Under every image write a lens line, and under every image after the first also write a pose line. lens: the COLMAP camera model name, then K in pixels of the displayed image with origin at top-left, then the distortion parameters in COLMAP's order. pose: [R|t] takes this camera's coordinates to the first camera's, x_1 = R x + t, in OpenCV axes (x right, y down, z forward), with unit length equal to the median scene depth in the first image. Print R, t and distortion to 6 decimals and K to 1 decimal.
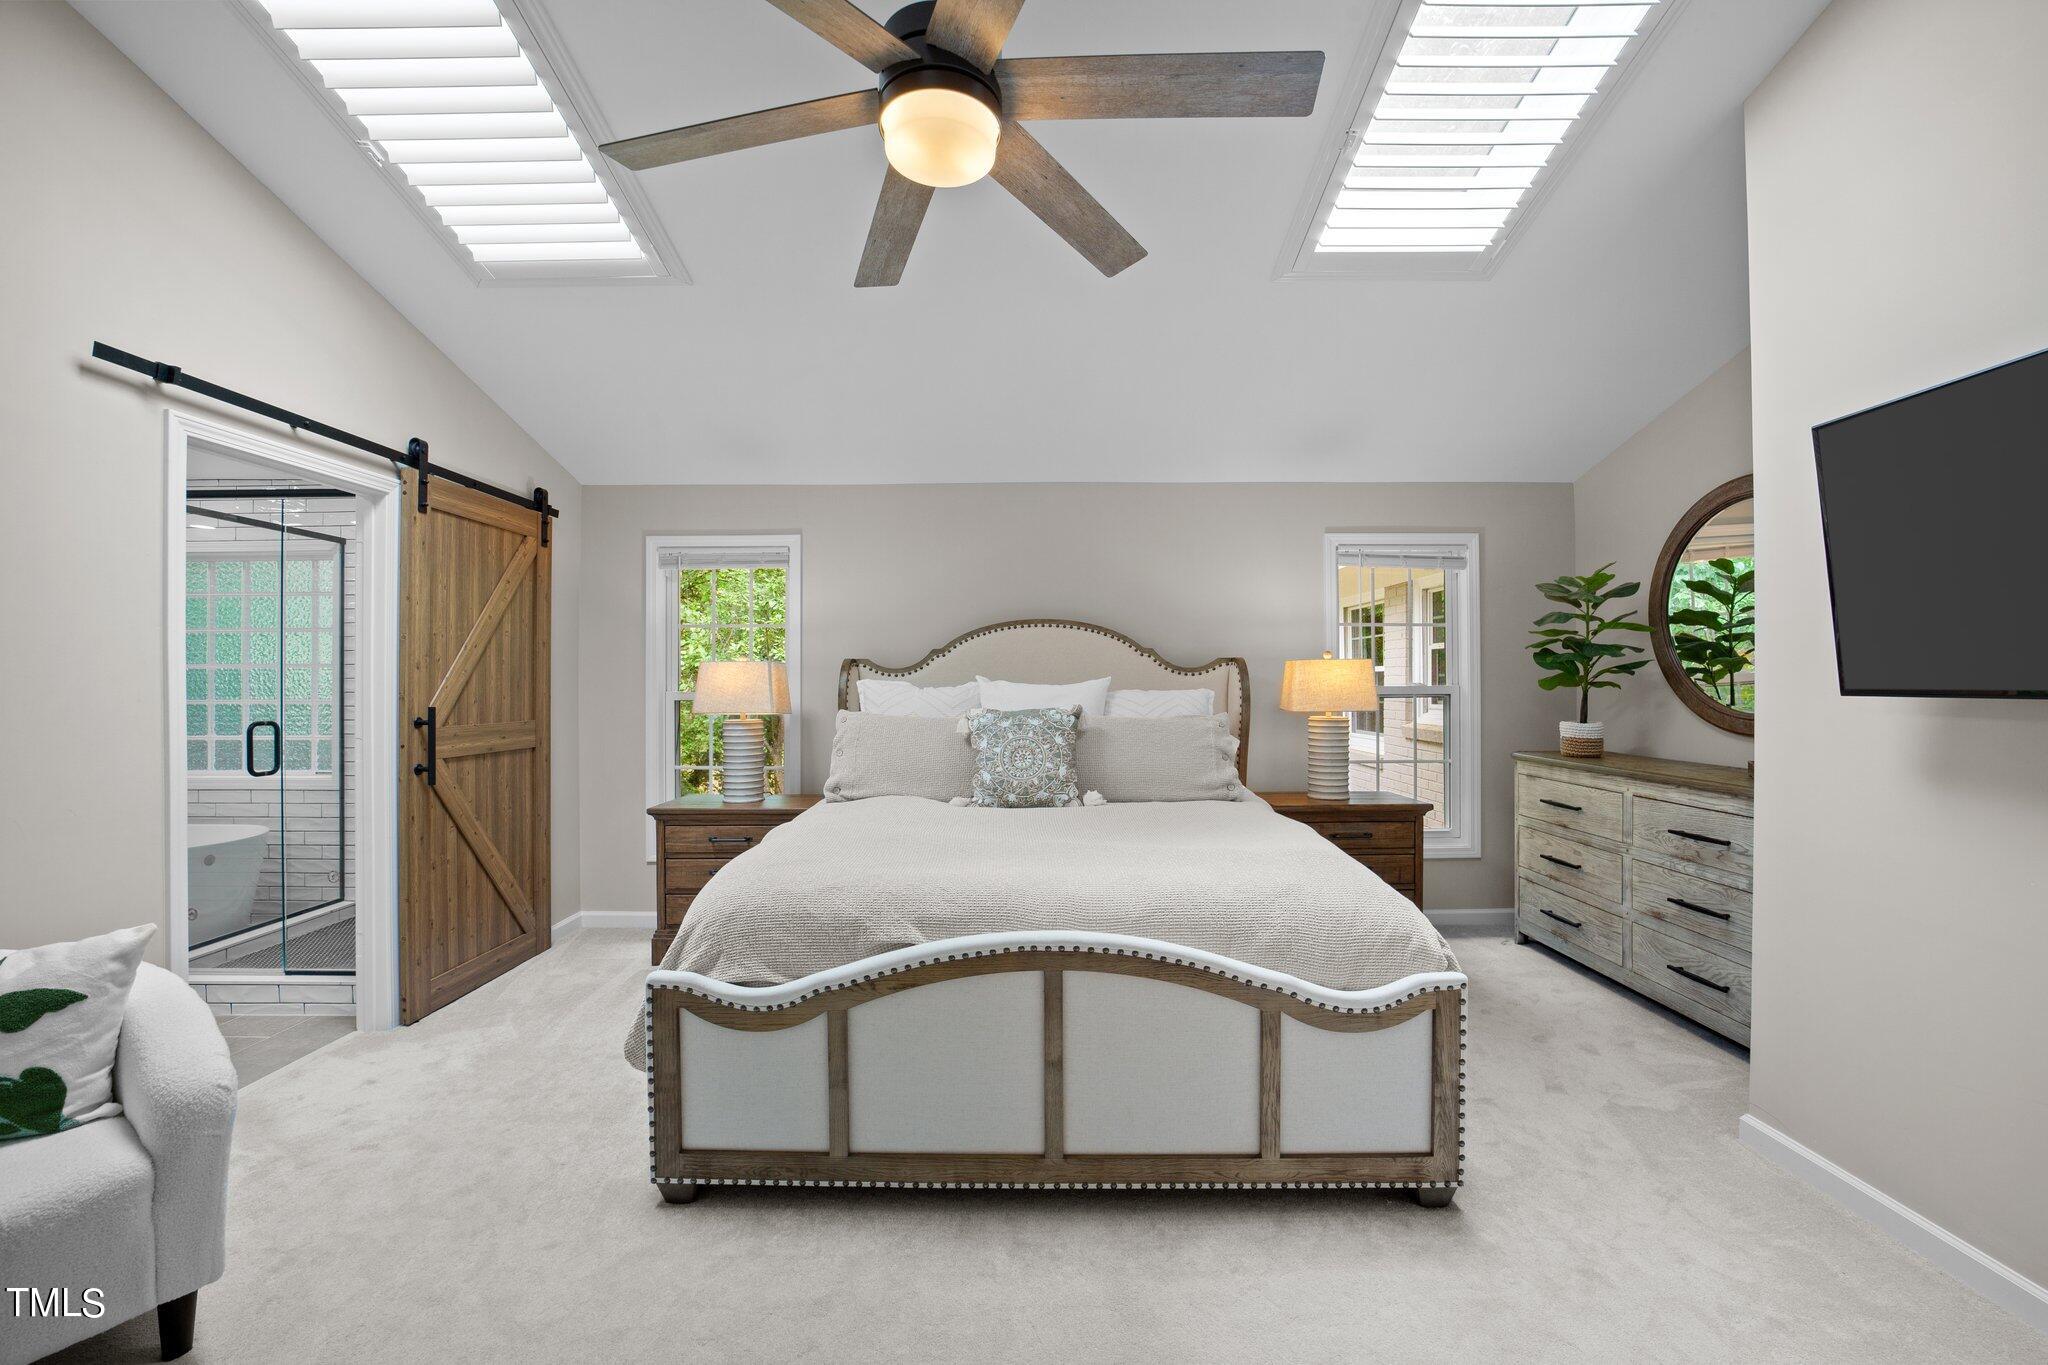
lens RADIAL K [[796.6, 0, 1030.4], [0, 796.6, 682.6], [0, 0, 1]] dist [-0.035832, 0.007652]
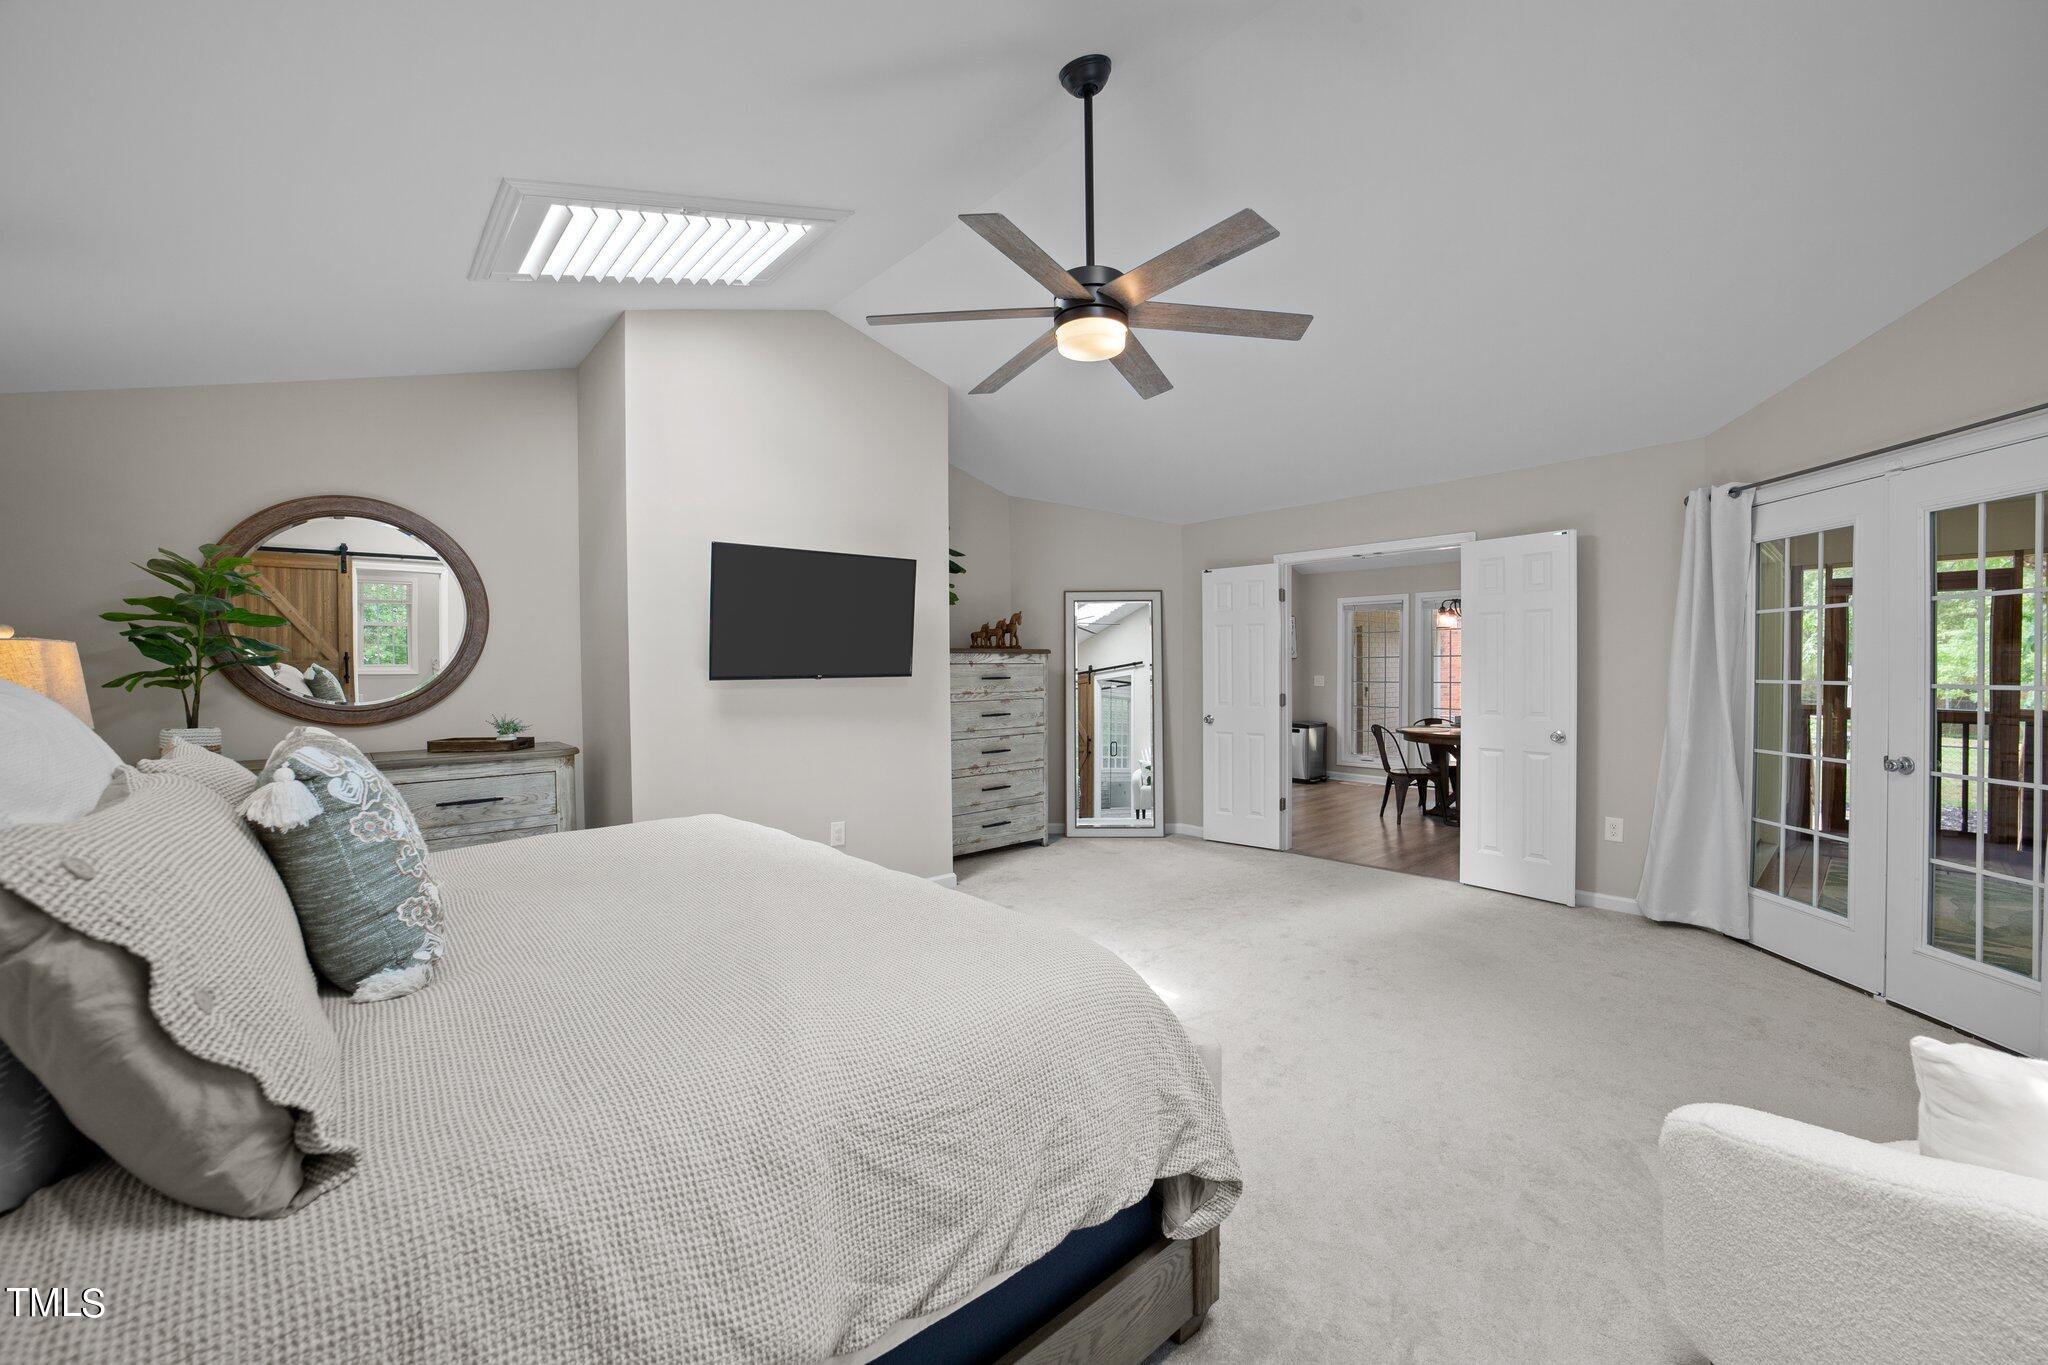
lens RADIAL K [[796.6, 0, 1029.2], [0, 796.6, 682.2], [0, 0, 1]] dist [-0.035832, 0.007652]
pose [[-0.665391, -0.002548, 0.746491, -0.587625], [0.012603, 0.999813, 0.014647, 0.000270], [-0.746389, 0.019154, -0.665235, 1.022548]]
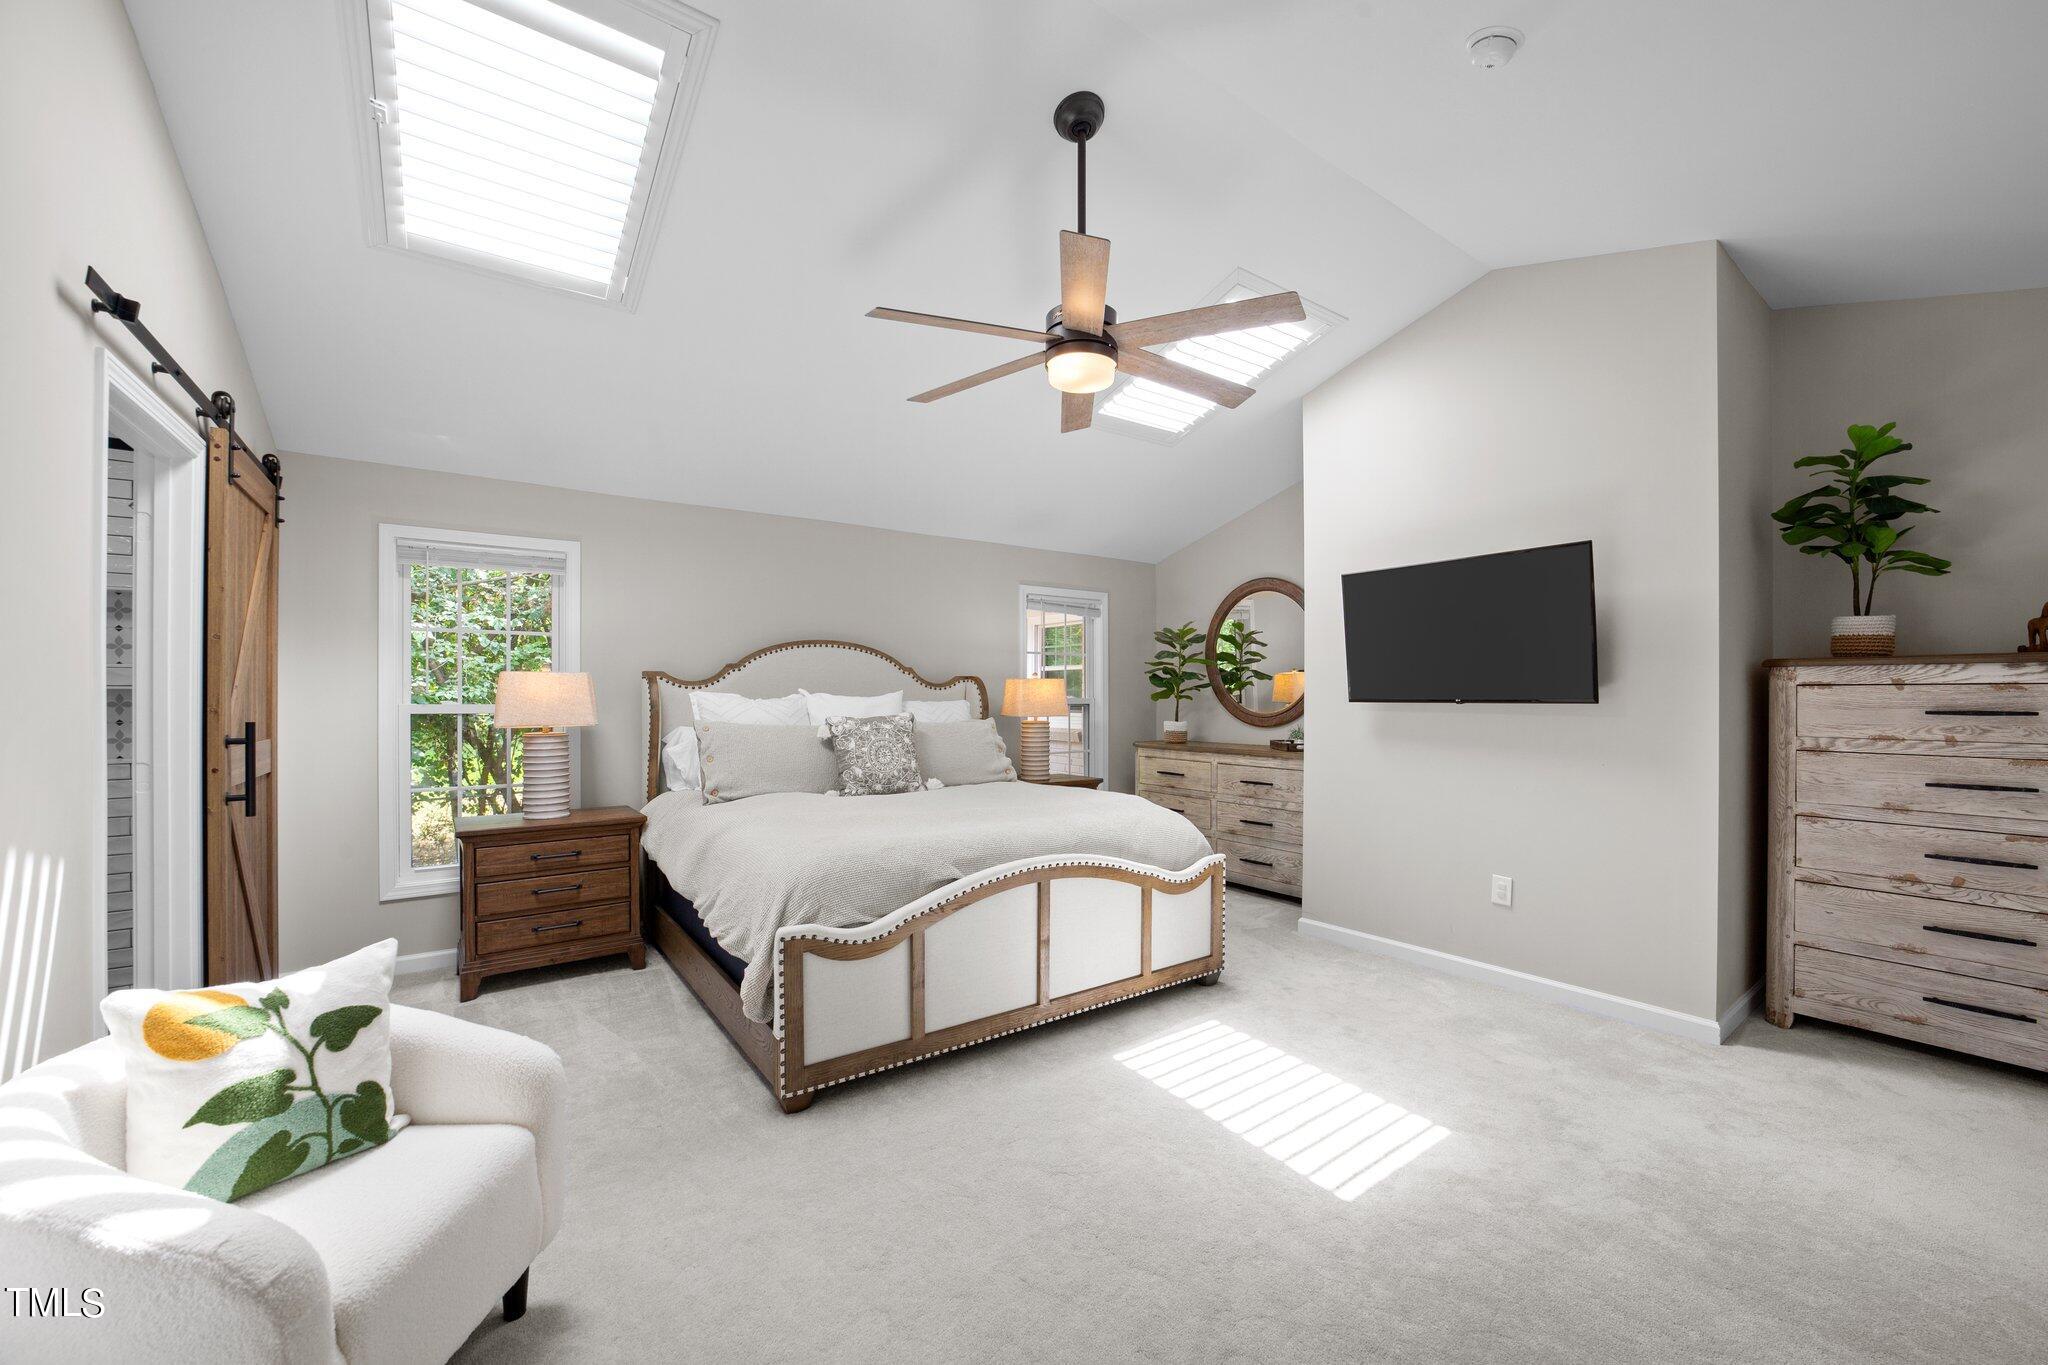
lens RADIAL K [[796.6, 0, 1033.1], [0, 796.6, 700.6], [0, 0, 1]] dist [-0.035832, 0.007652]
pose [[0.807225, -0.000909, 0.590244, -0.554899], [-0.003103, 0.999978, 0.005784, 0.000762], [-0.590236, -0.006500, 0.807205, -0.146082]]
